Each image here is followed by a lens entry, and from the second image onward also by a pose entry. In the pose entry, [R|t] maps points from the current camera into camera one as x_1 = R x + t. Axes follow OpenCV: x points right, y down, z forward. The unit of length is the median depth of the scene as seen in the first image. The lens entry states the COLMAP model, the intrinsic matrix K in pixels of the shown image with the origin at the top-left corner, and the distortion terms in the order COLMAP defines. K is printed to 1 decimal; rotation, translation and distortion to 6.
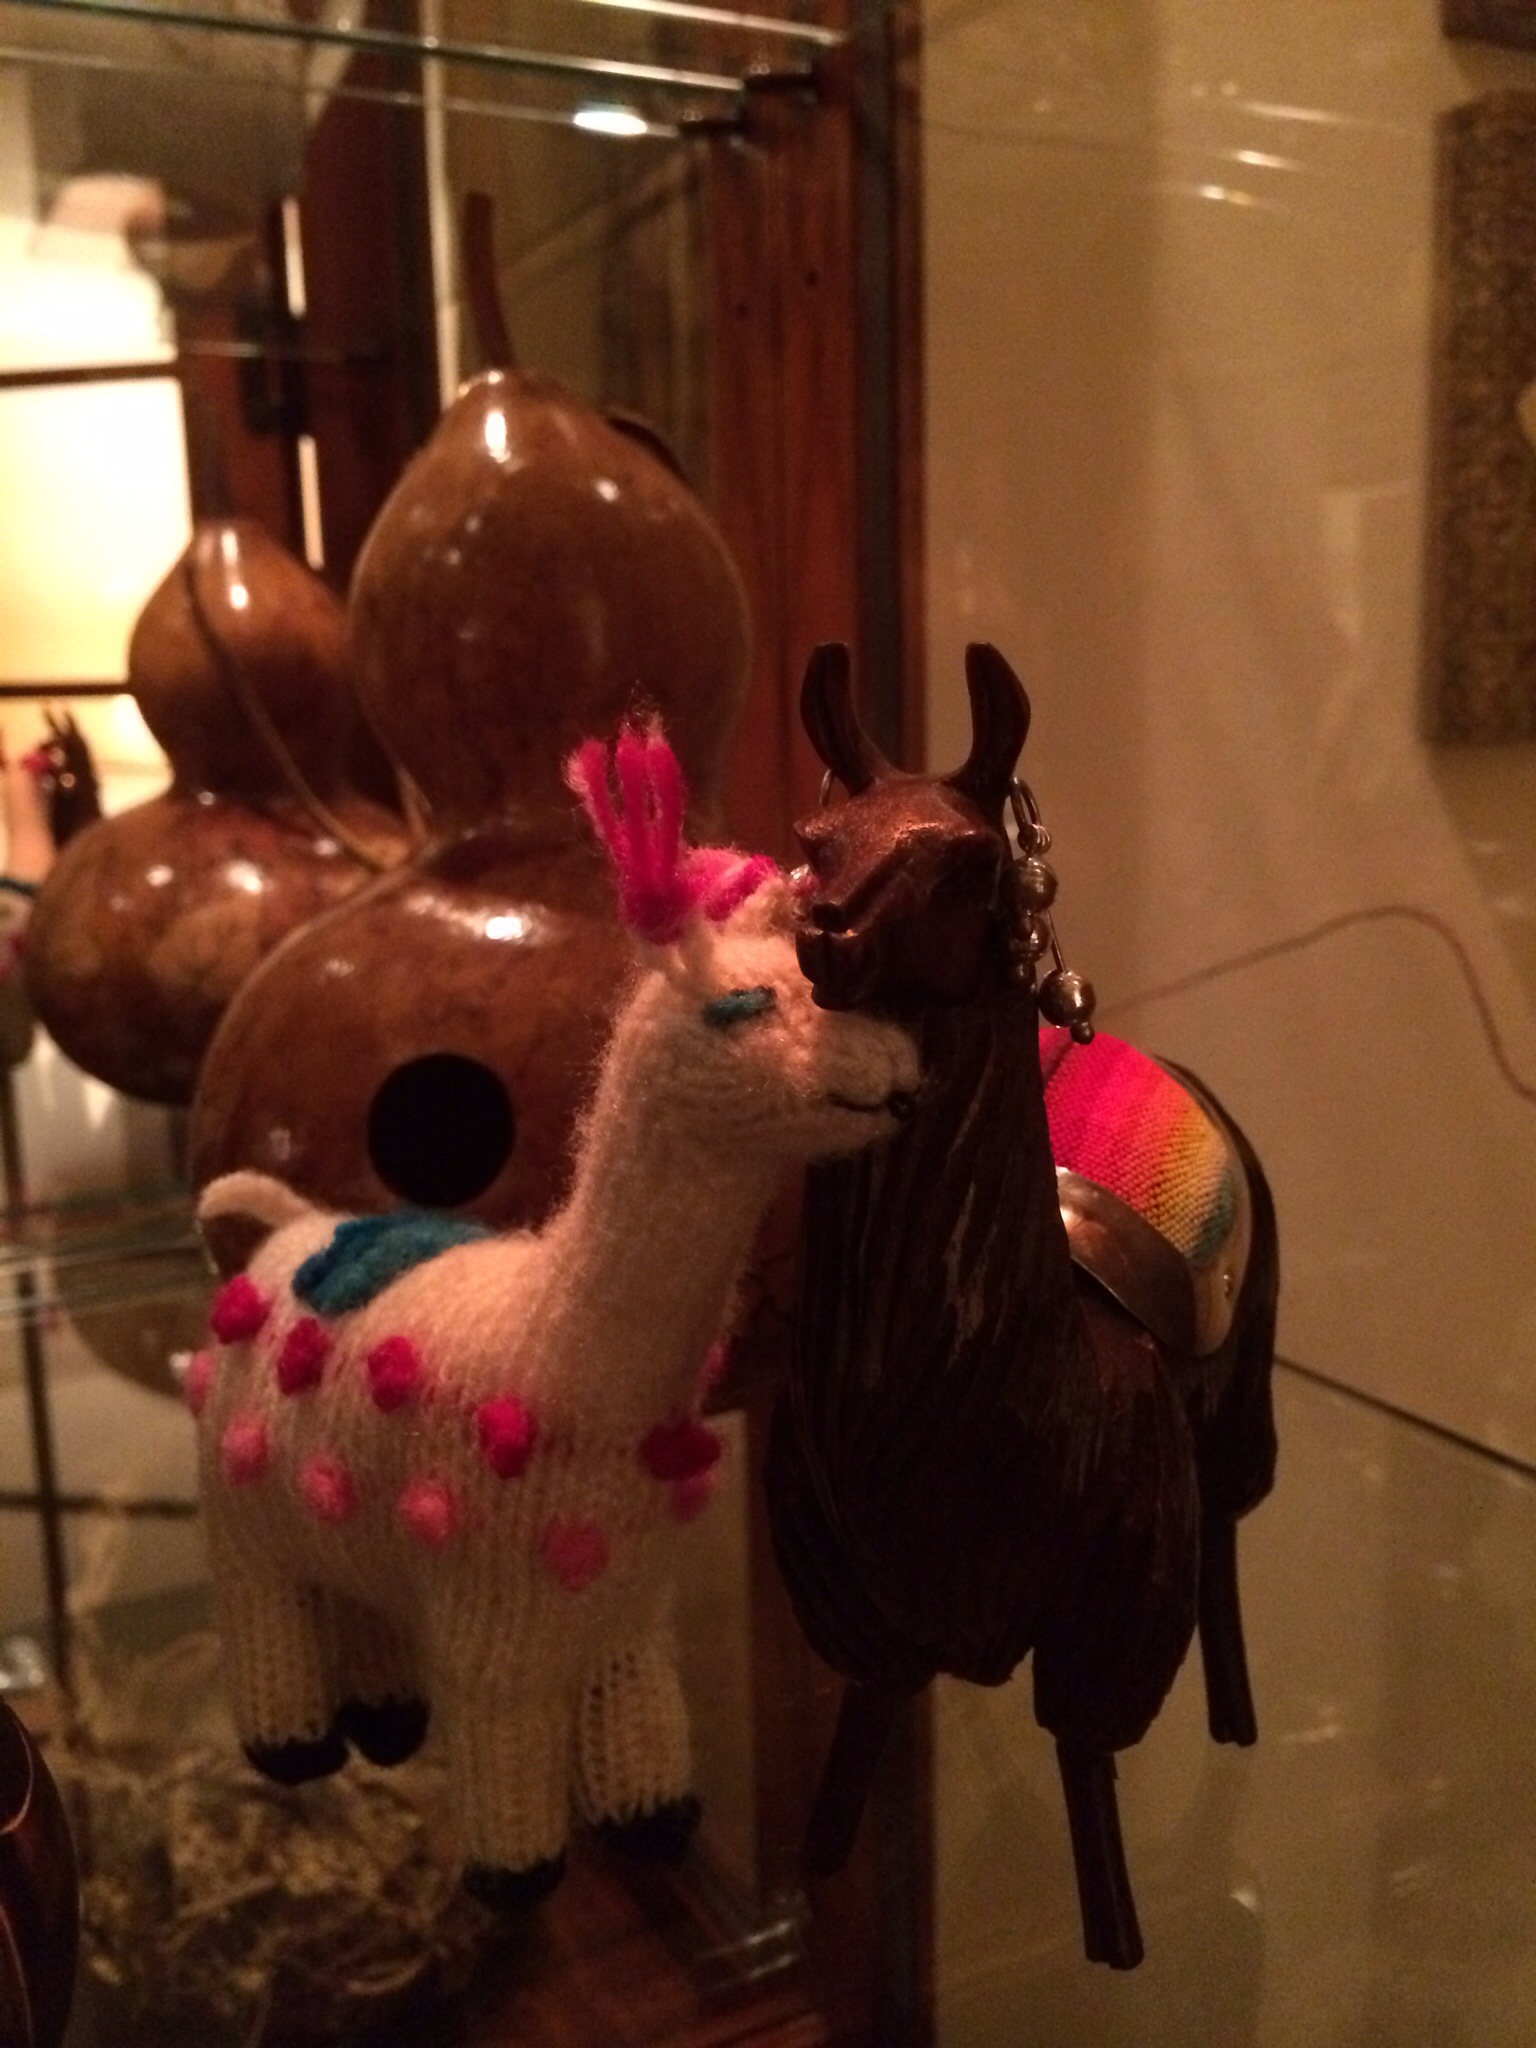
lens RADIAL K [[1813.7, 0, 781.4], [0, 1813.7, 1019.7], [0, 0, 1]] dist [0.038370, -0.075920]
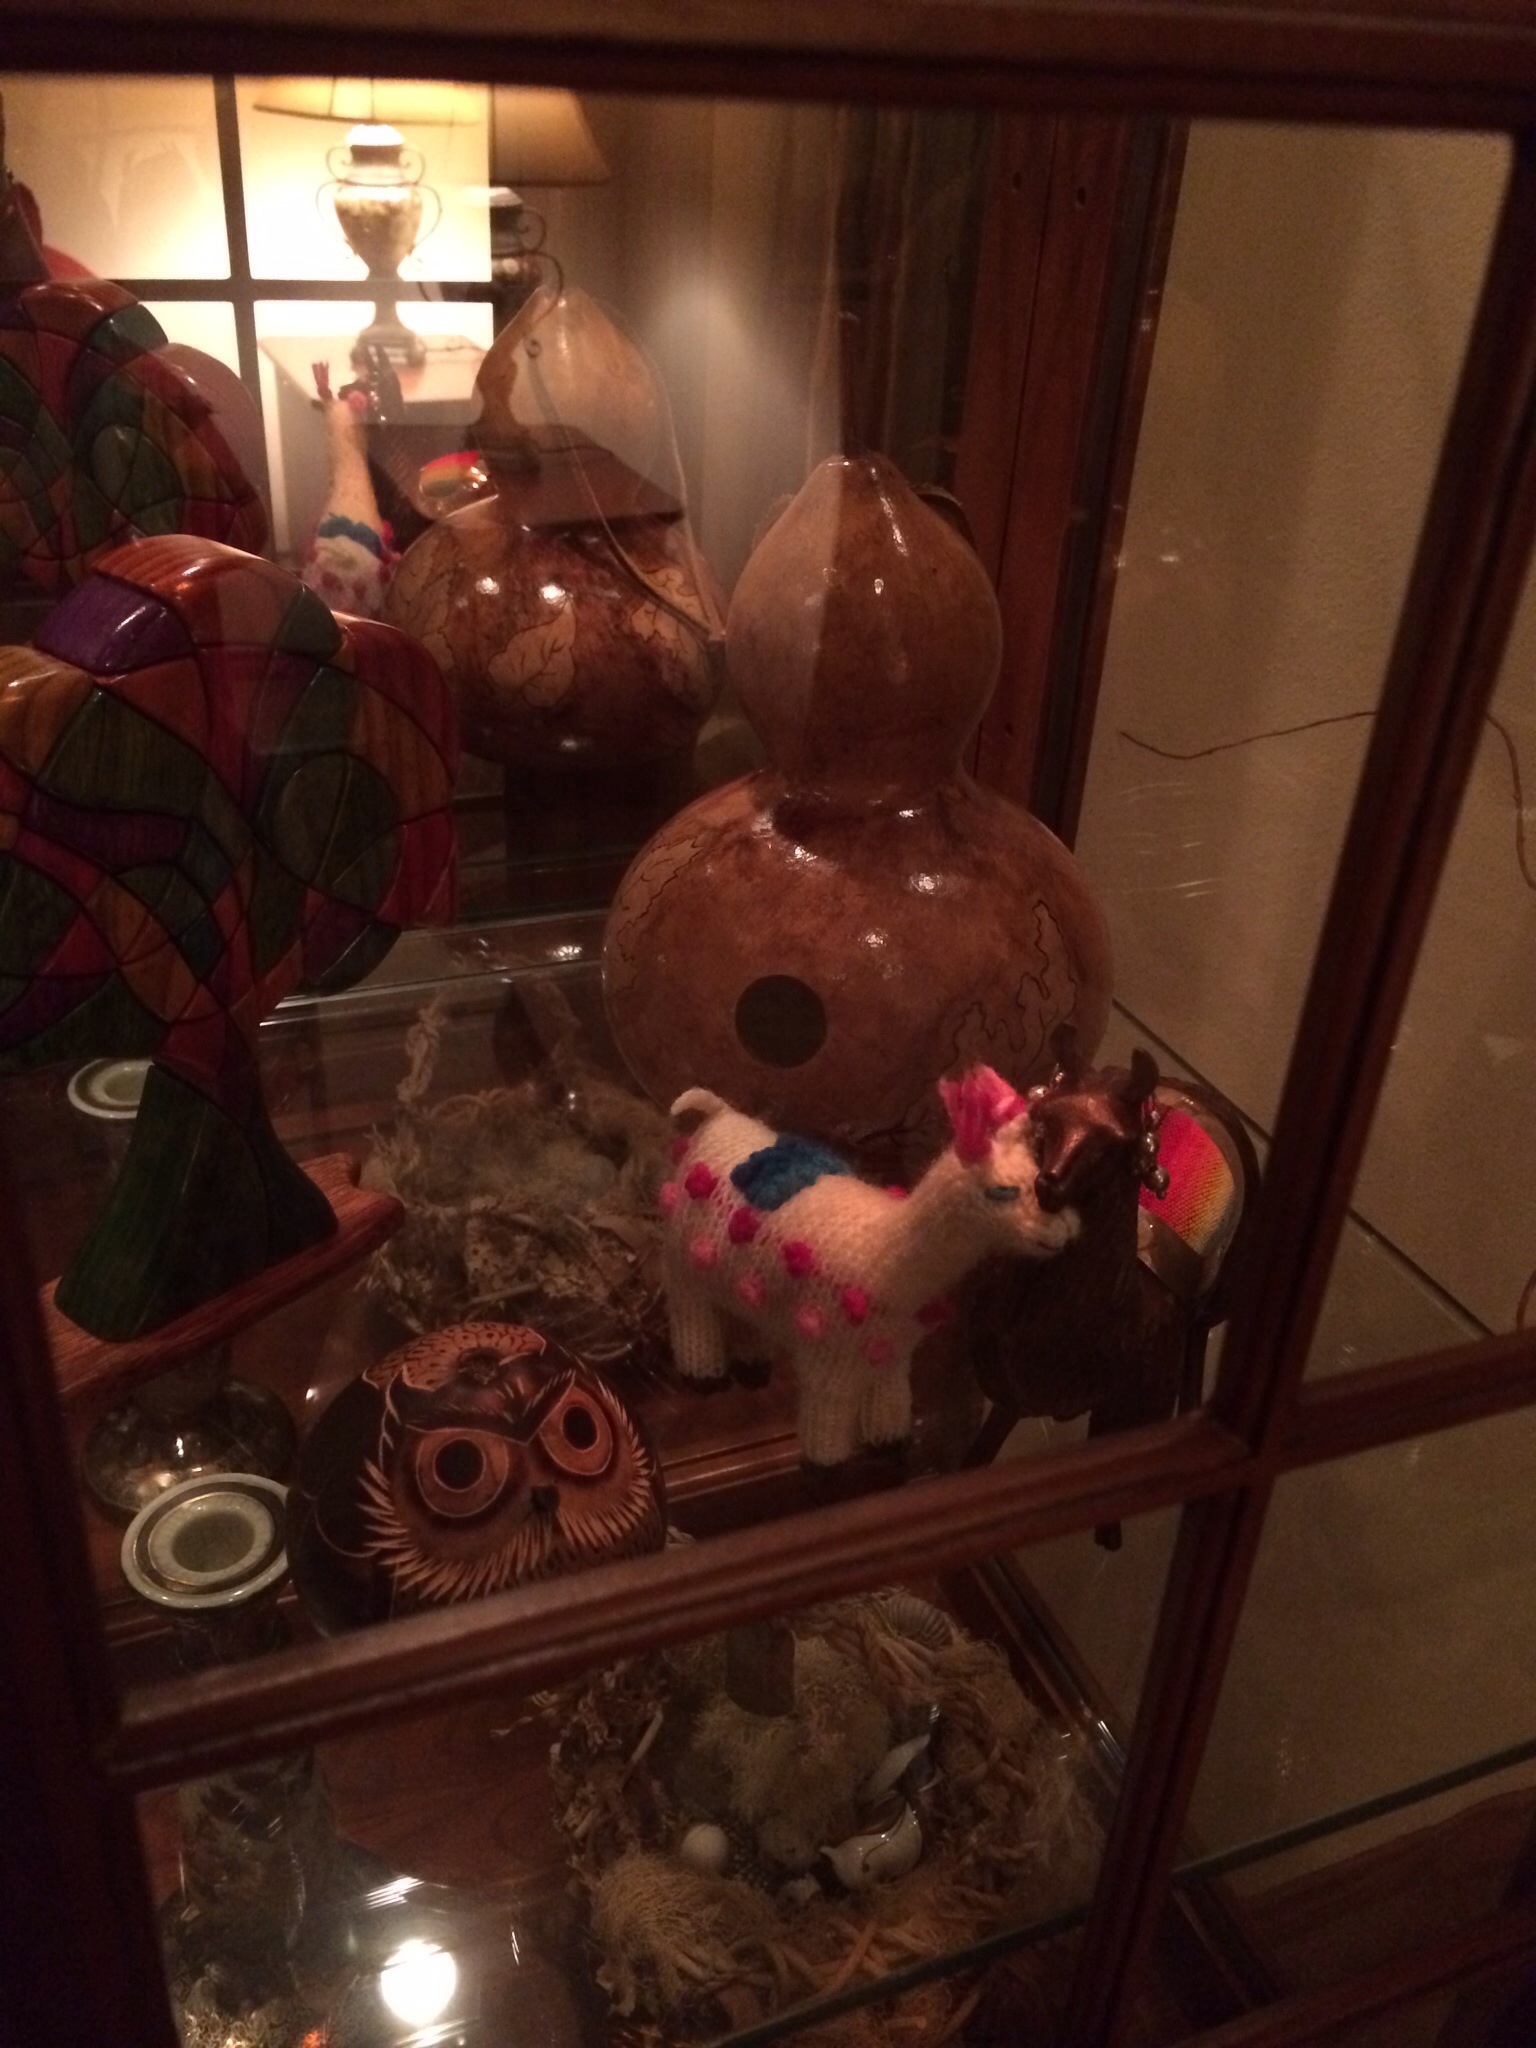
lens RADIAL K [[1813.7, 0, 763.8], [0, 1813.7, 1017.2], [0, 0, 1]] dist [0.038370, -0.075920]
pose [[0.992522, 0.113110, -0.045901, -0.123388], [-0.090498, 0.934175, 0.345147, -0.496486], [0.081919, -0.338412, 0.937426, -0.537018]]
